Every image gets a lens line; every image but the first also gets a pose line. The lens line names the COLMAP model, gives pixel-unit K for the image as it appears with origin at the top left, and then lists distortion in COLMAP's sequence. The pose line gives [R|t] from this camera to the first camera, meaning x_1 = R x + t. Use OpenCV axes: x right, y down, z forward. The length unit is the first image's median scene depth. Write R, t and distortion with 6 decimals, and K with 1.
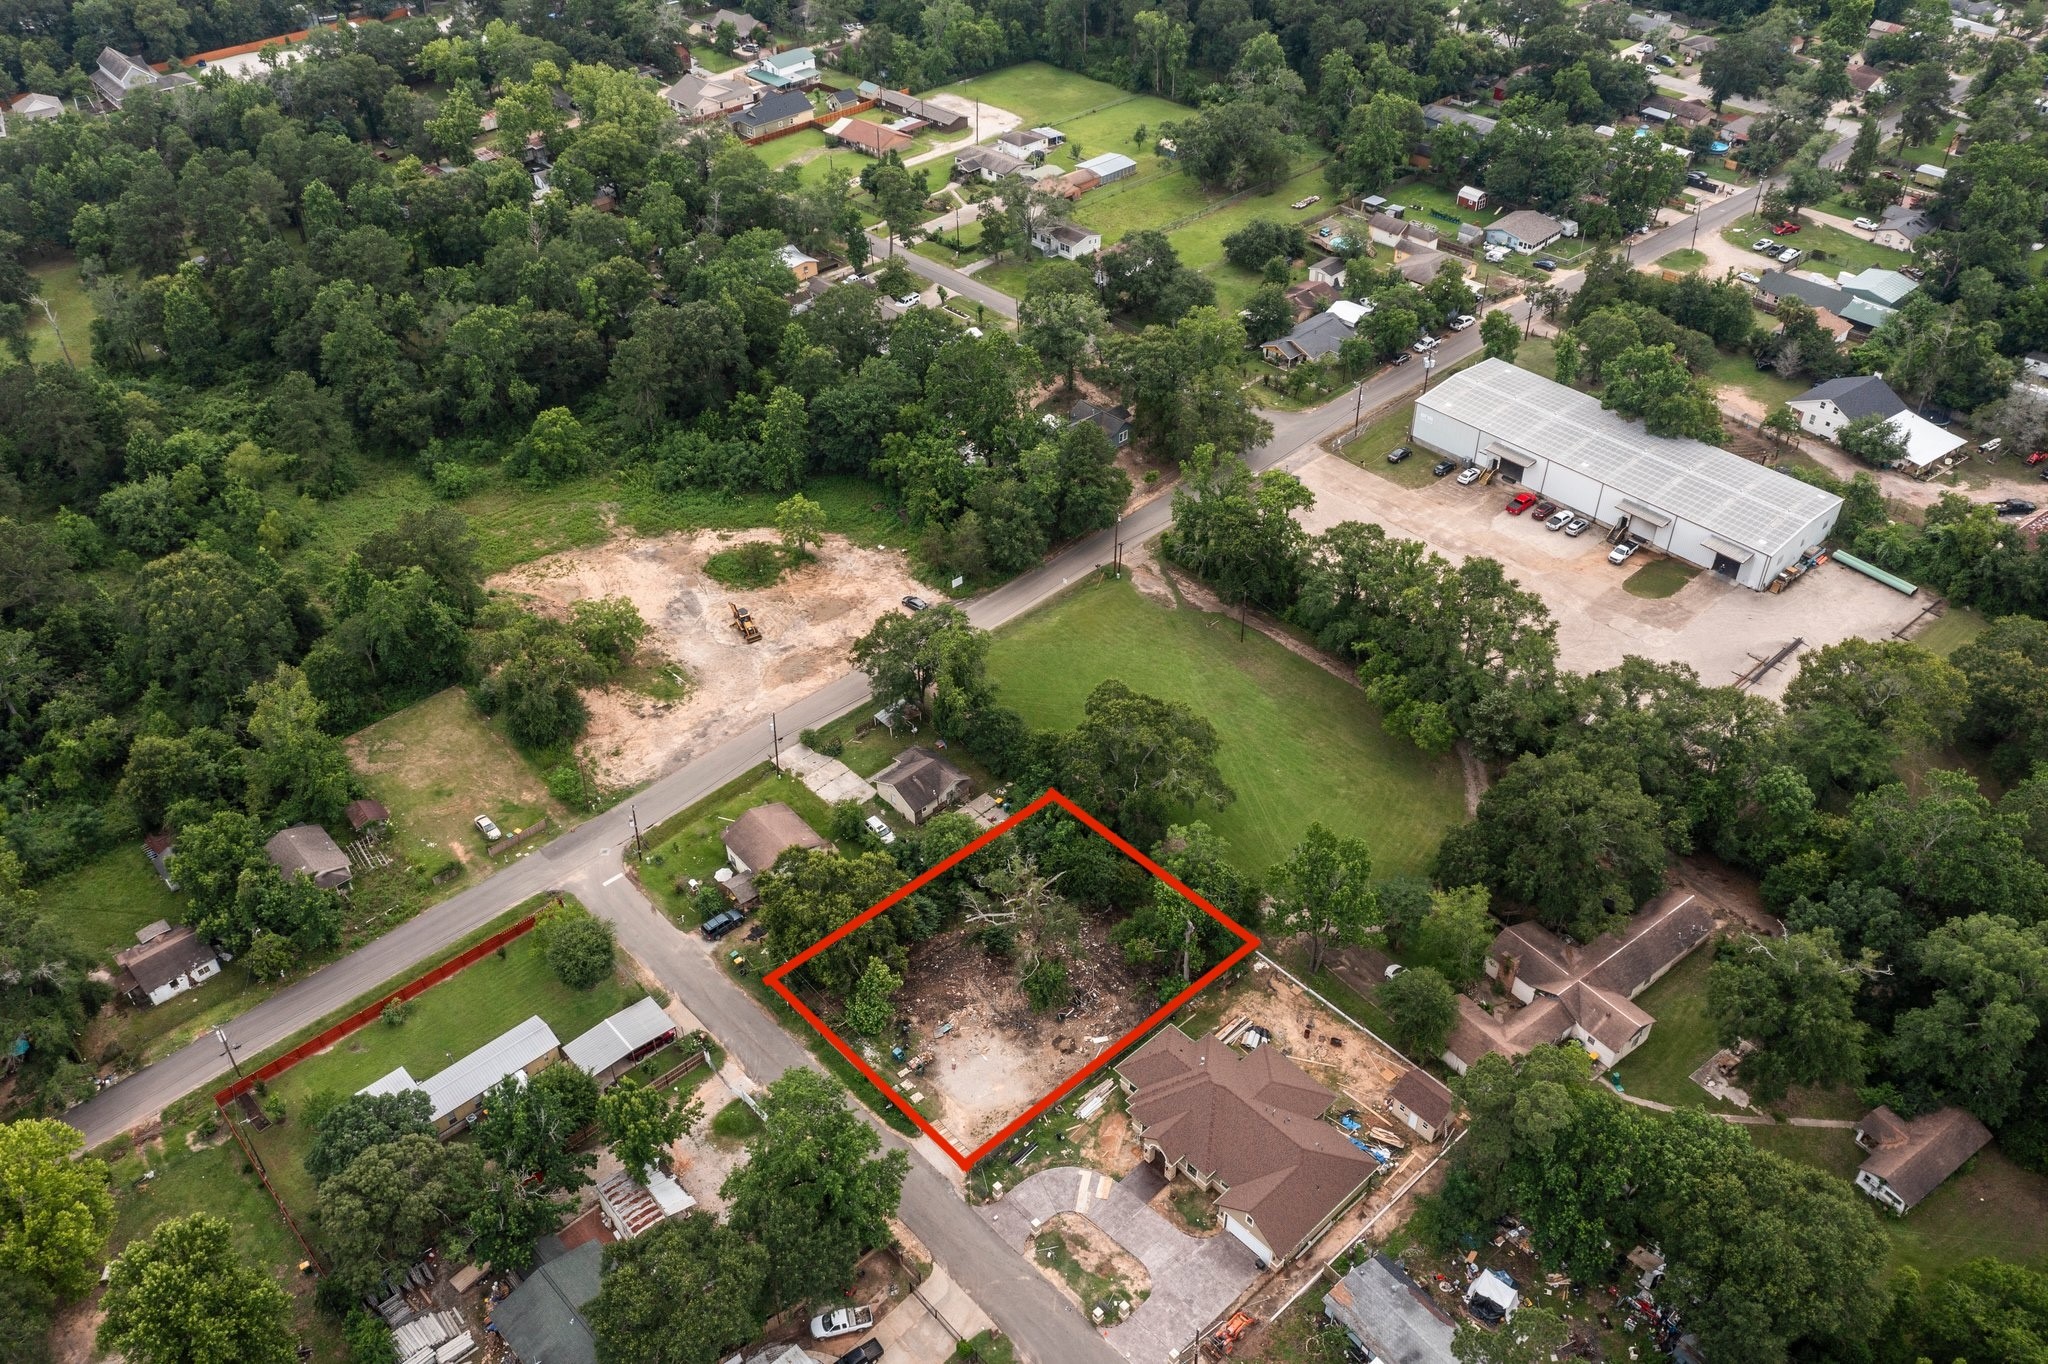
lens RADIAL K [[1621.1, 0, 1024.0], [0, 1621.1, 682.0], [0, 0, 1]] dist [-0.000020, 0.009323]
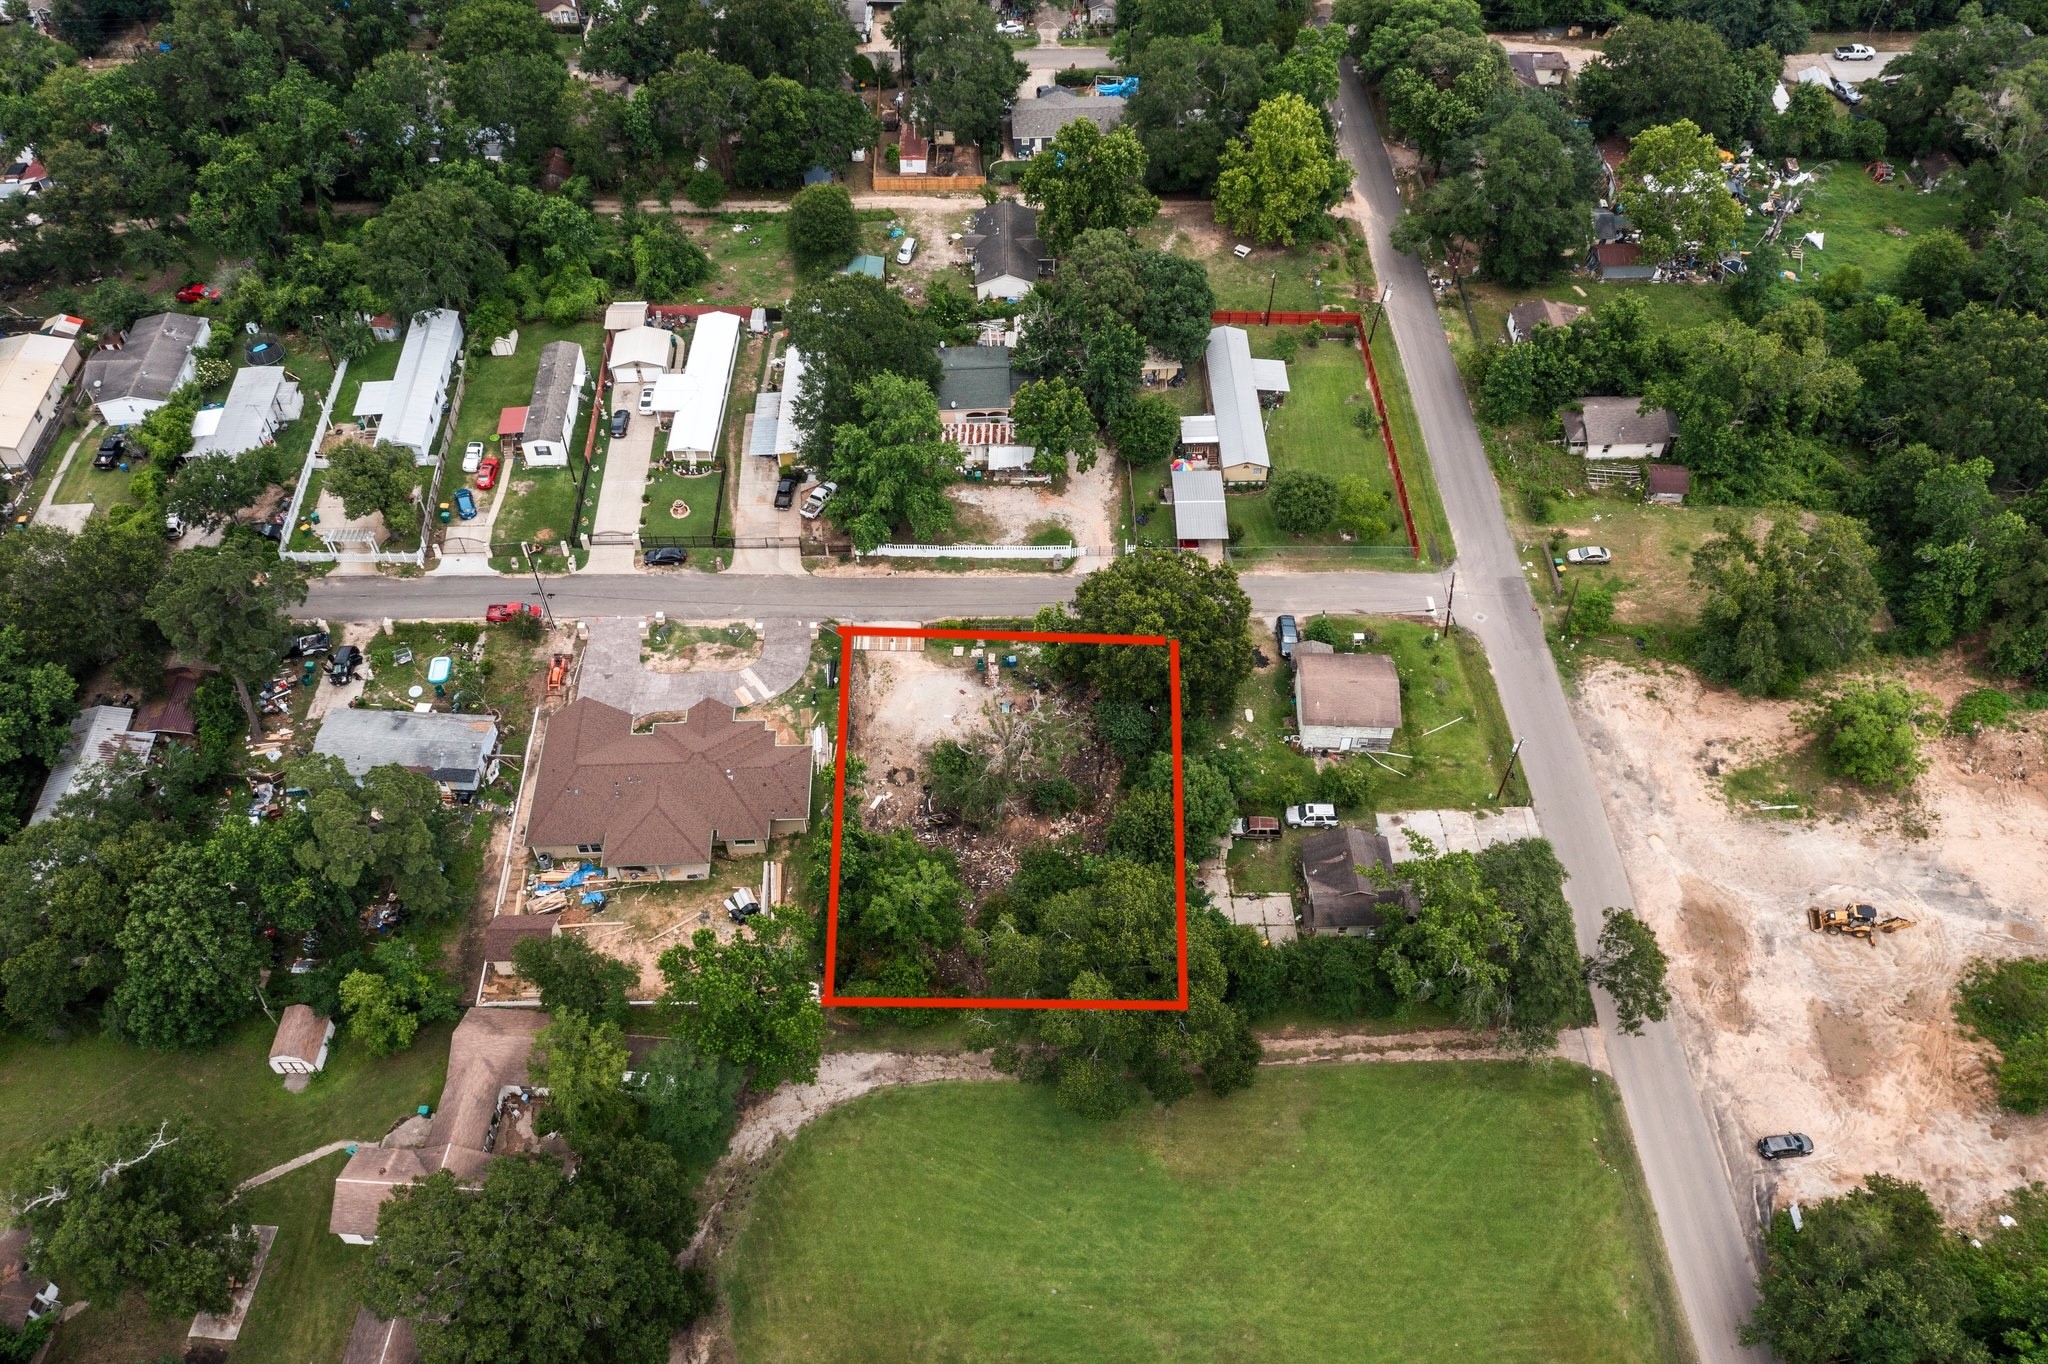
lens RADIAL K [[1621.1, 0, 1024.0], [0, 1621.1, 682.0], [0, 0, 1]] dist [-0.000020, 0.009323]
pose [[-0.656337, 0.589328, -0.471078, 0.315414], [-0.462689, 0.178781, 0.868307, -0.506807], [0.595937, 0.787864, 0.155335, 0.722856]]
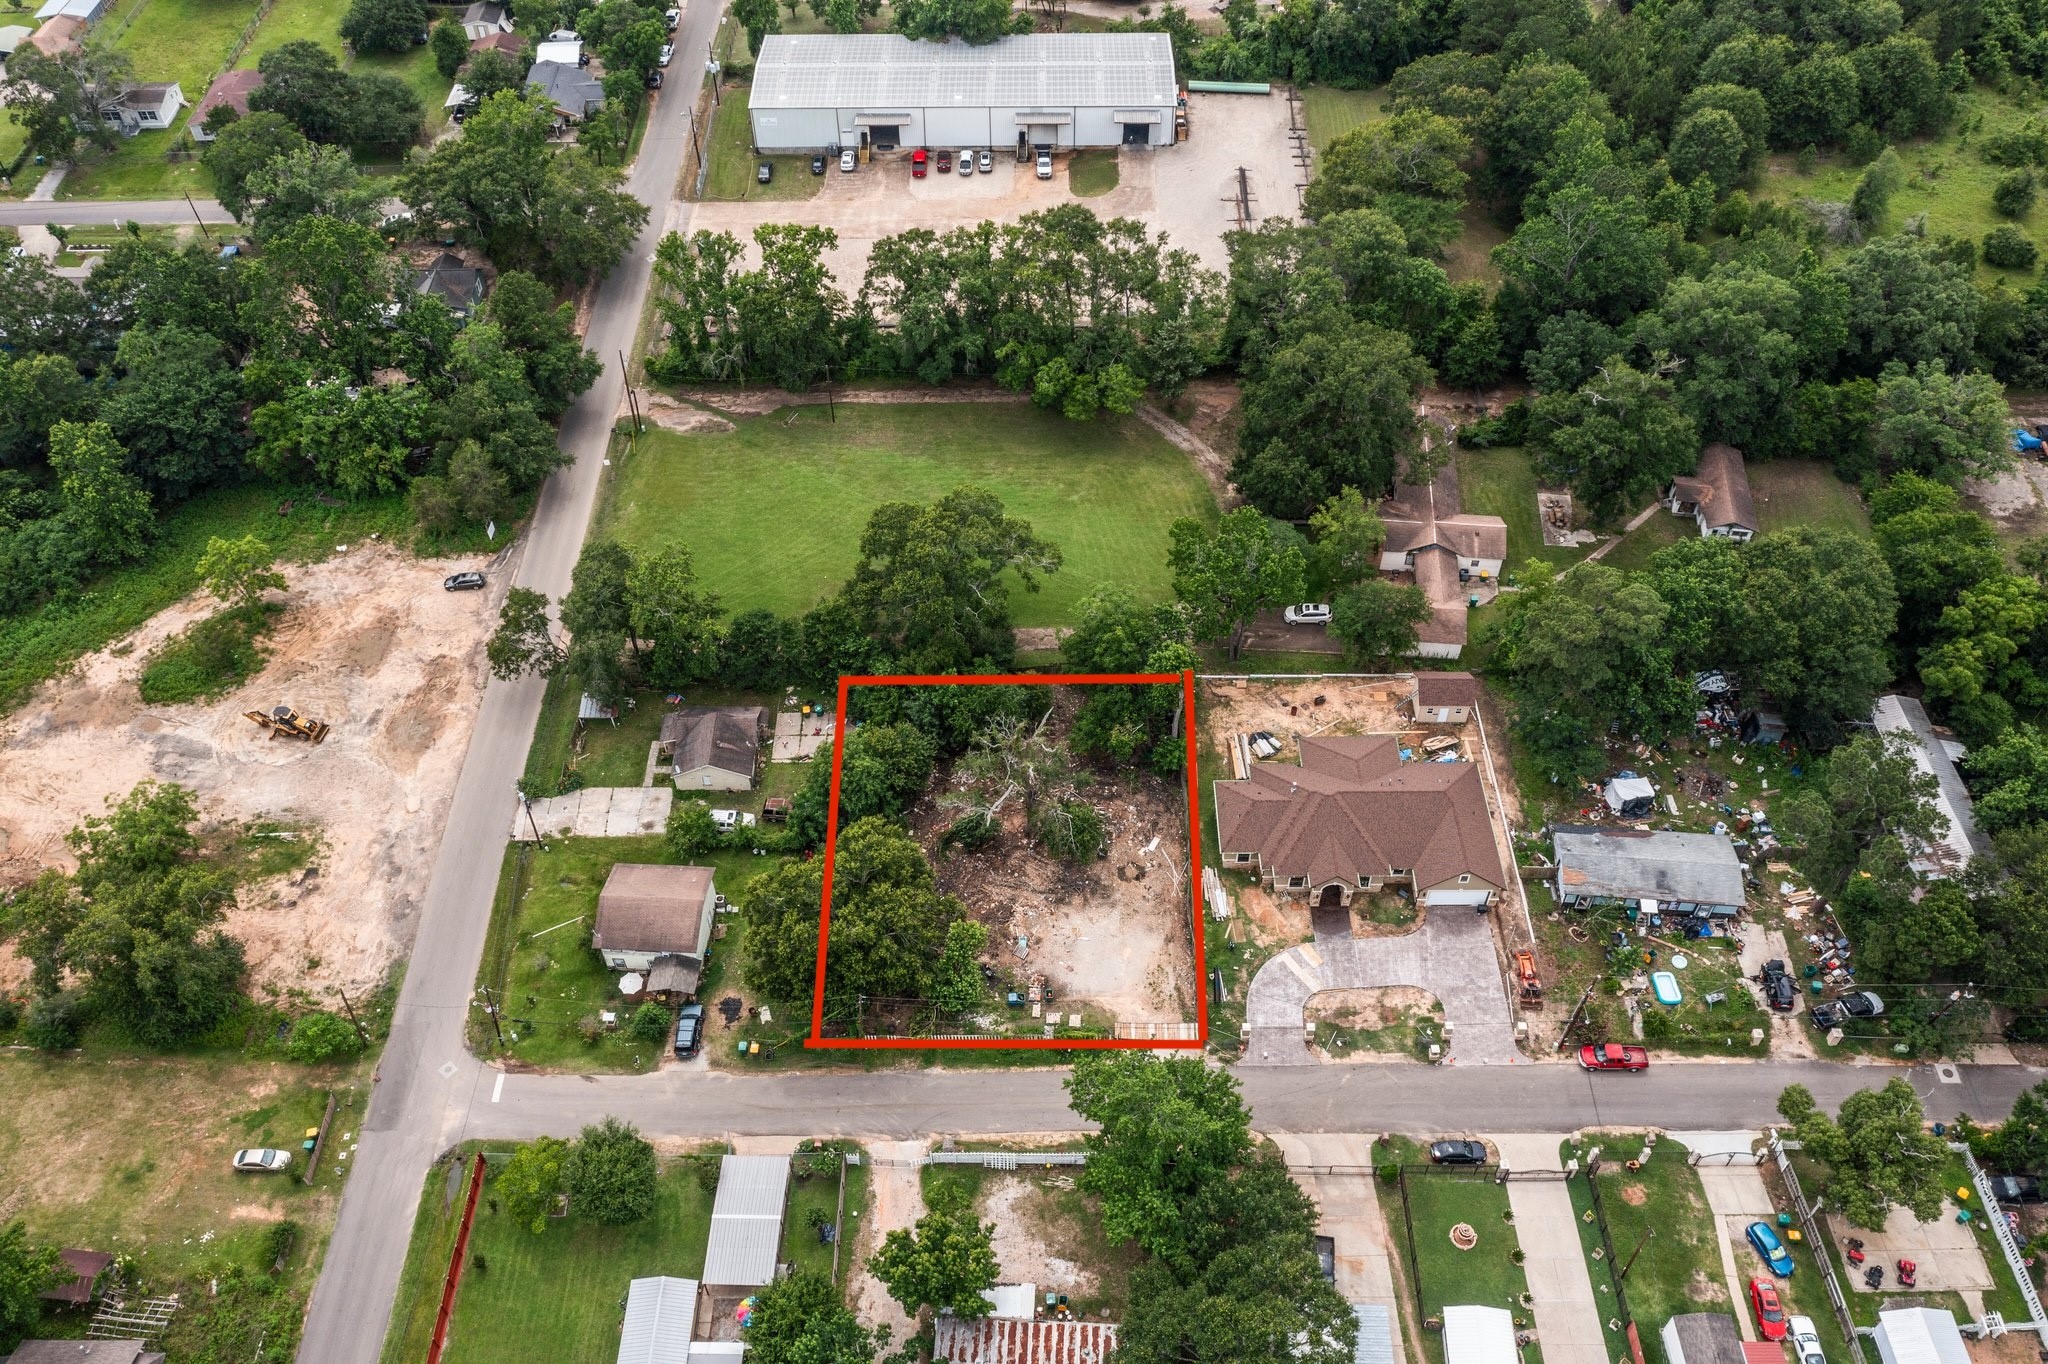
lens RADIAL K [[1621.1, 0, 1024.0], [0, 1621.1, 682.0], [0, 0, 1]] dist [-0.000020, 0.009323]
pose [[0.681470, -0.543415, 0.490203, -0.331496], [0.460537, 0.838989, 0.289832, -0.124956], [-0.568774, 0.028245, 0.822008, 0.252423]]
